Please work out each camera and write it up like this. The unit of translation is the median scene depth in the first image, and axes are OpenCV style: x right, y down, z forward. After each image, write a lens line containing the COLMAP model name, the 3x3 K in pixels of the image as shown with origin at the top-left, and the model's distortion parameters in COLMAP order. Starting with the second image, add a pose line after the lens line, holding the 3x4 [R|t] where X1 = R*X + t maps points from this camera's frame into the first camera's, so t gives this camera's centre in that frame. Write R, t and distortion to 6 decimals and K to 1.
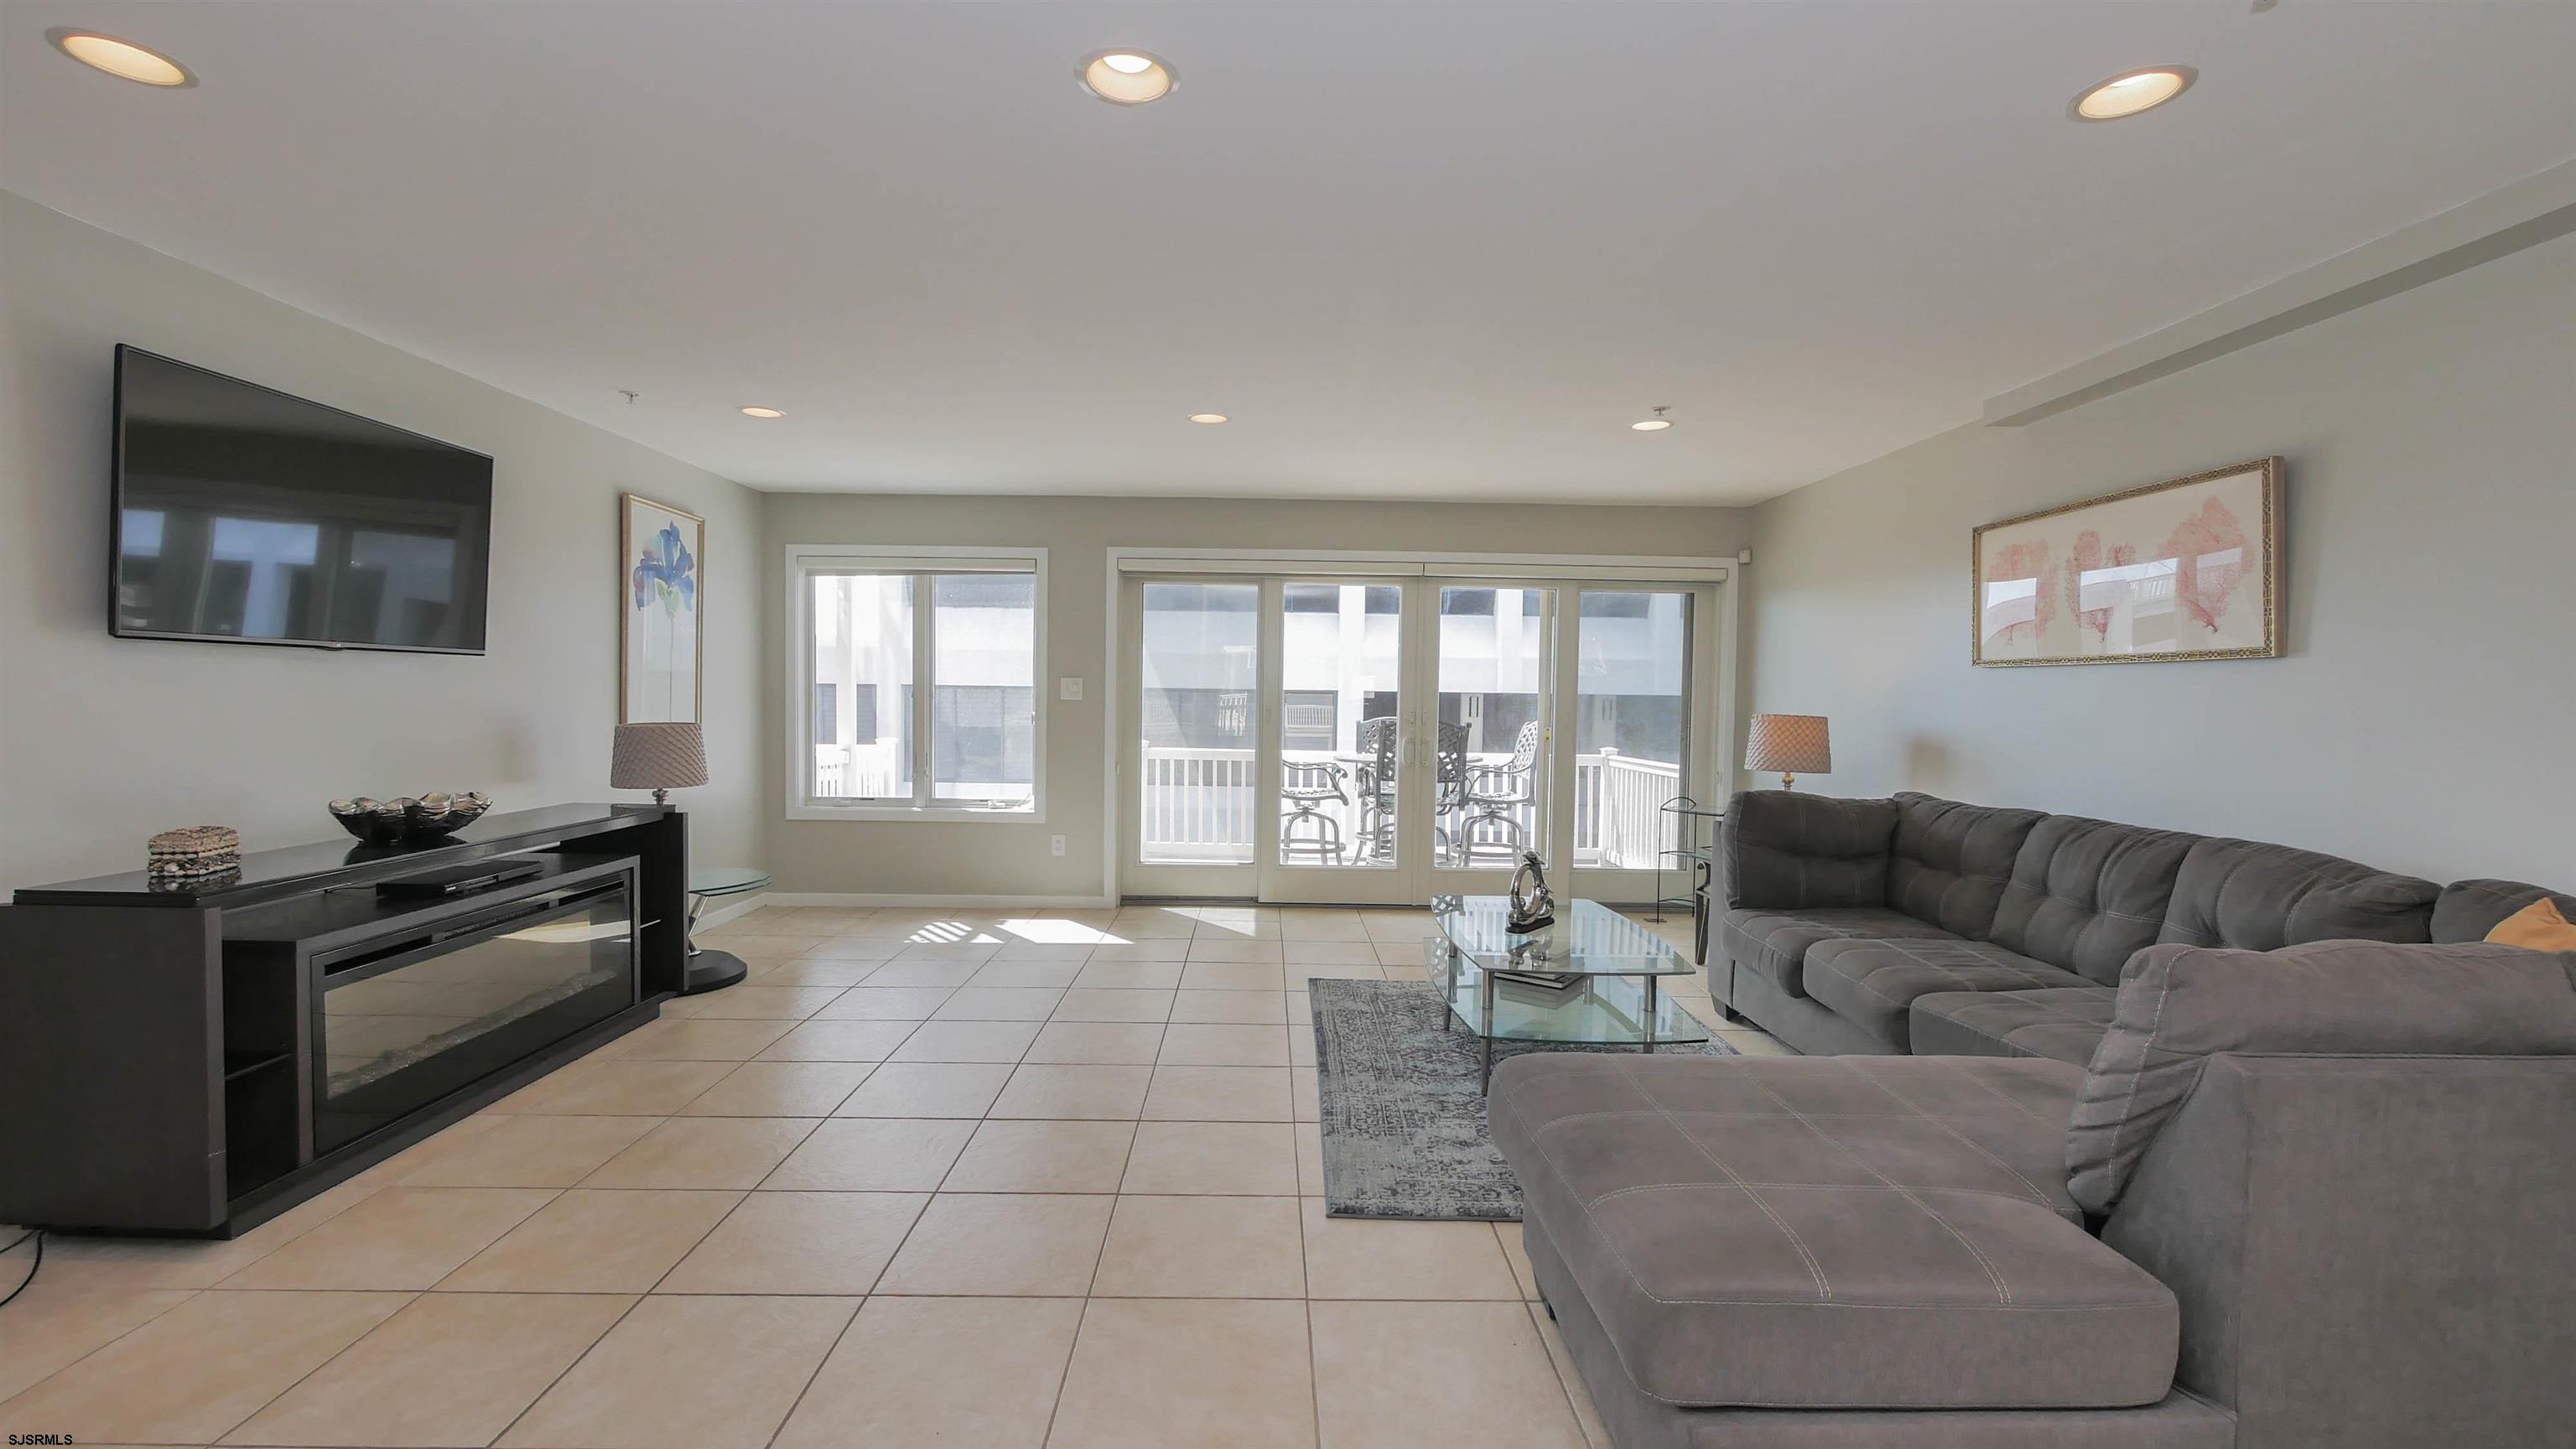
lens RADIAL K [[1062.5, 0, 1275.8], [0, 1062.5, 725.4], [0, 0, 1]] dist [-0.004676, 0.000429]
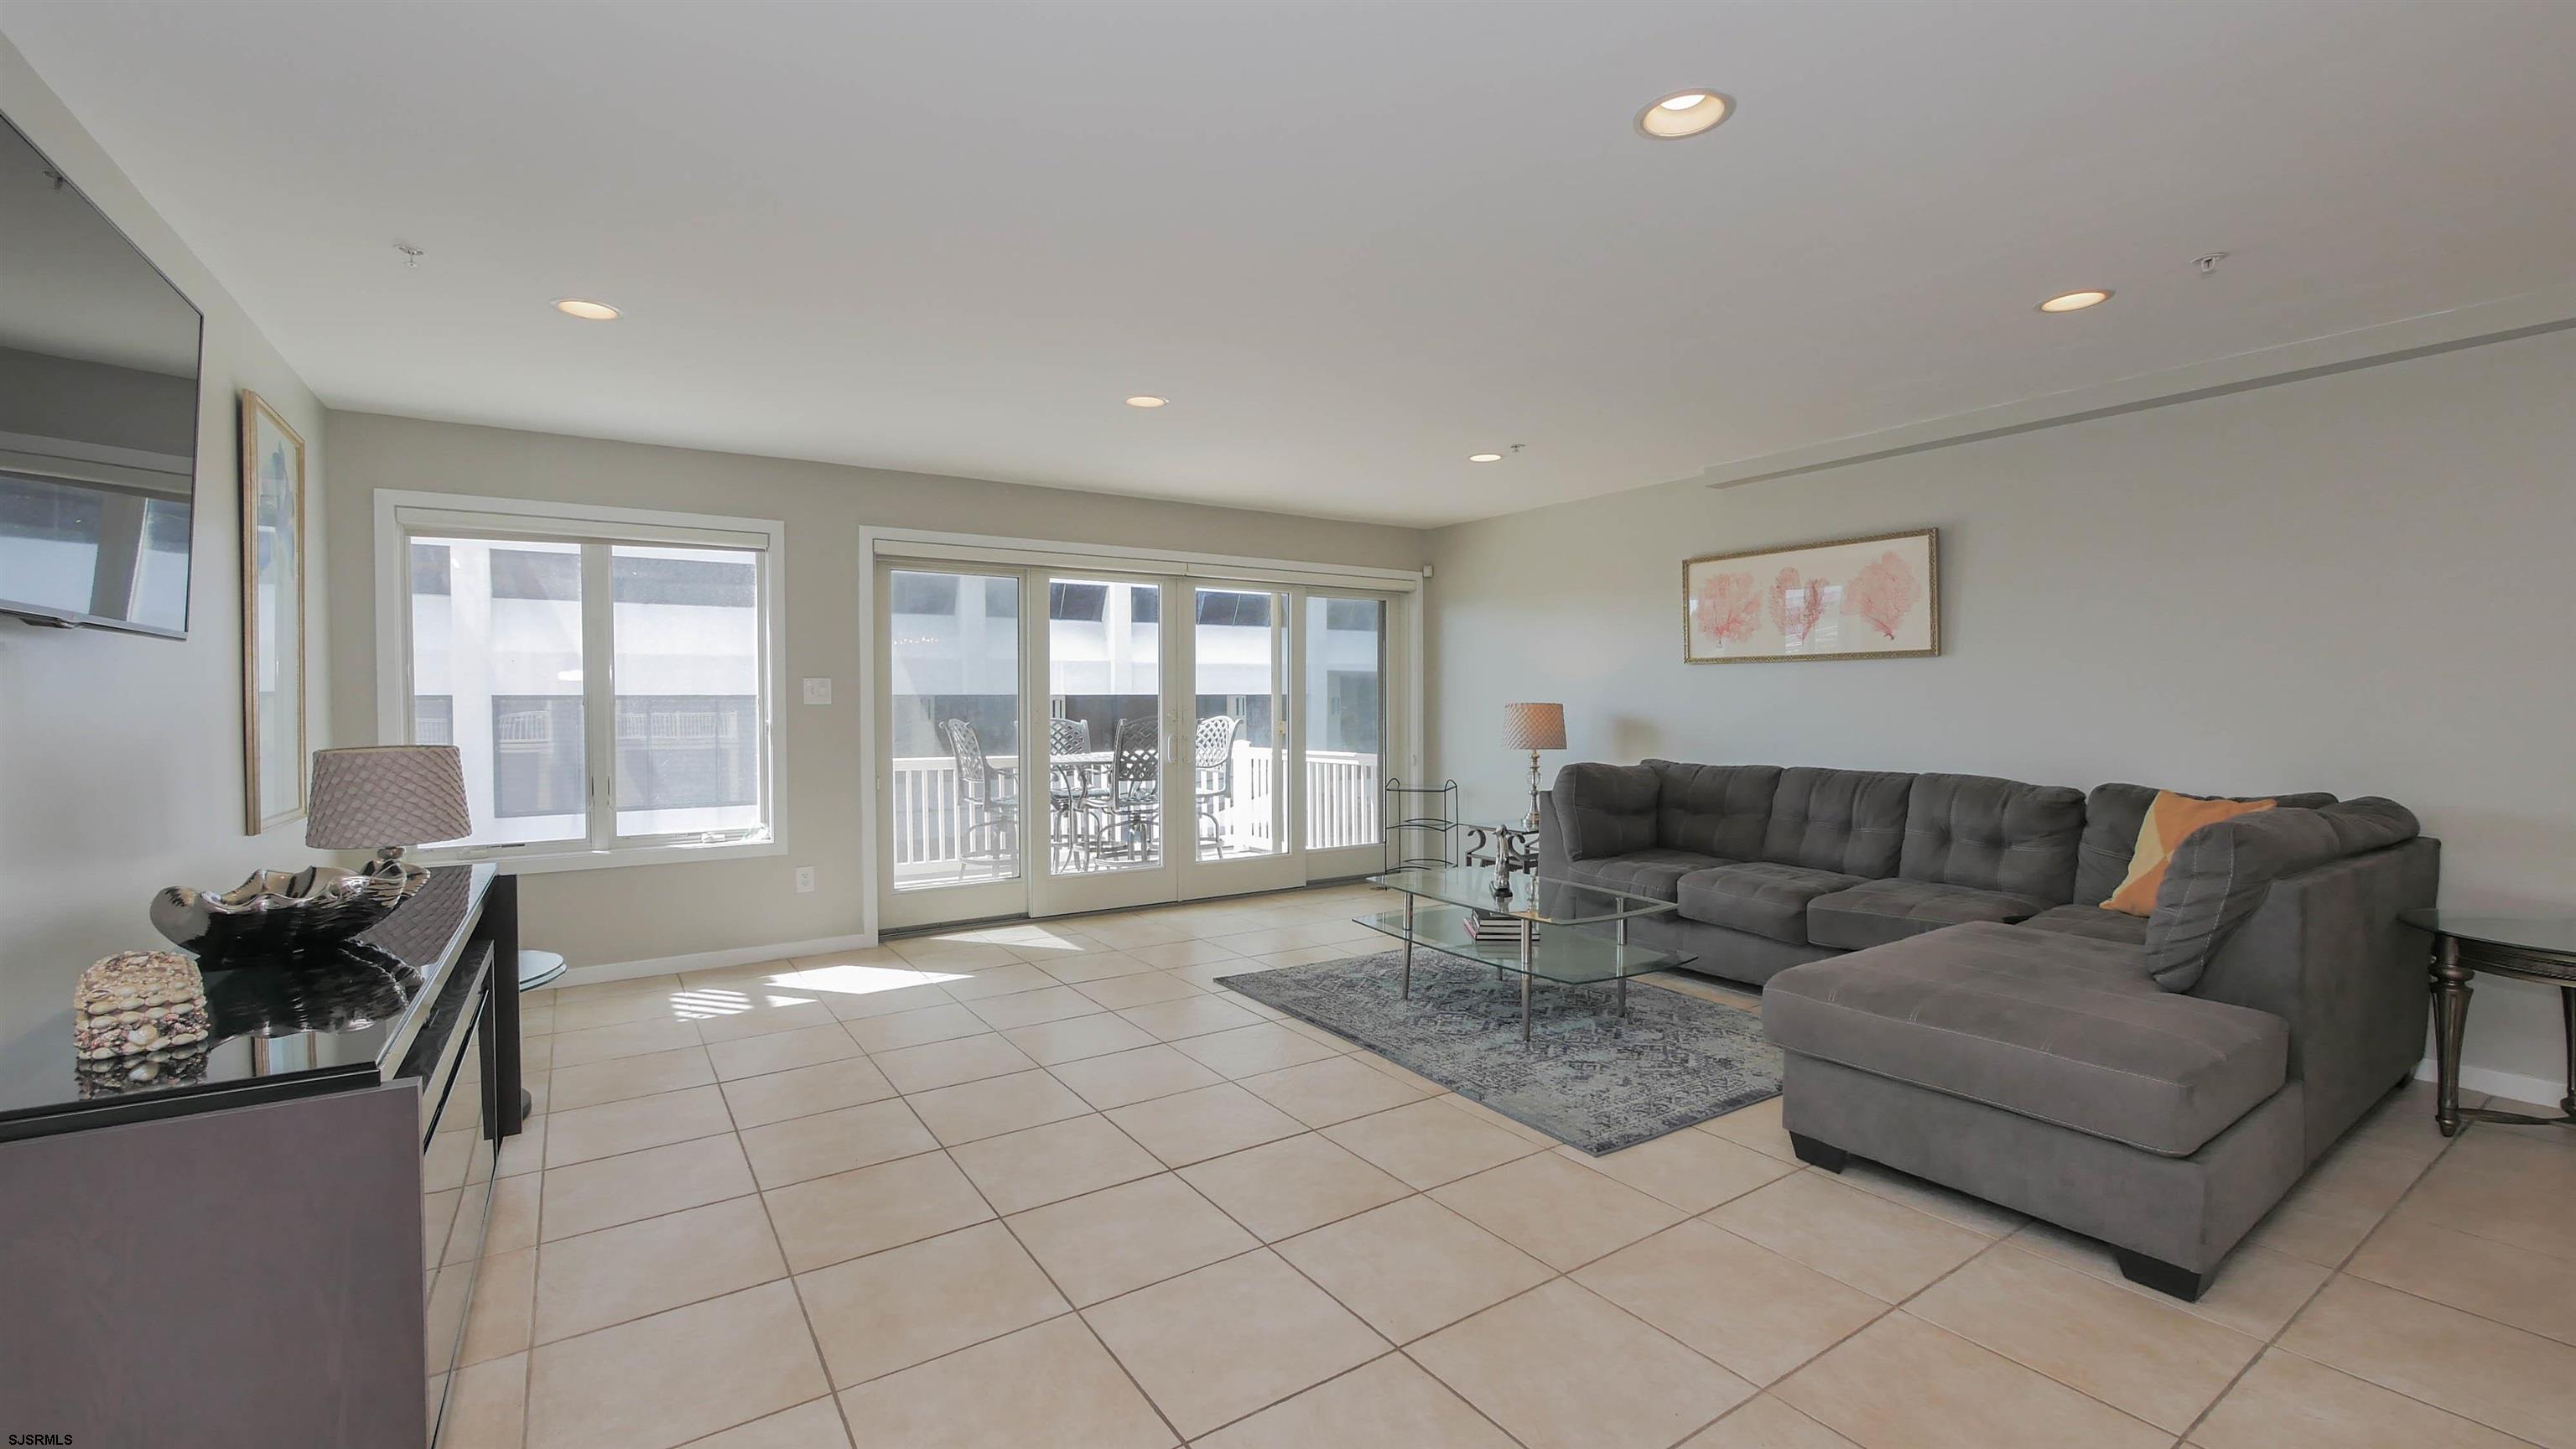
lens RADIAL K [[1062.5, 0, 1275.8], [0, 1062.5, 725.4], [0, 0, 1]] dist [-0.004676, 0.000429]
pose [[0.840583, -0.030522, 0.540823, -0.518388], [0.031664, 0.999473, 0.007191, -0.003279], [-0.540757, 0.011080, 0.841106, 0.154845]]
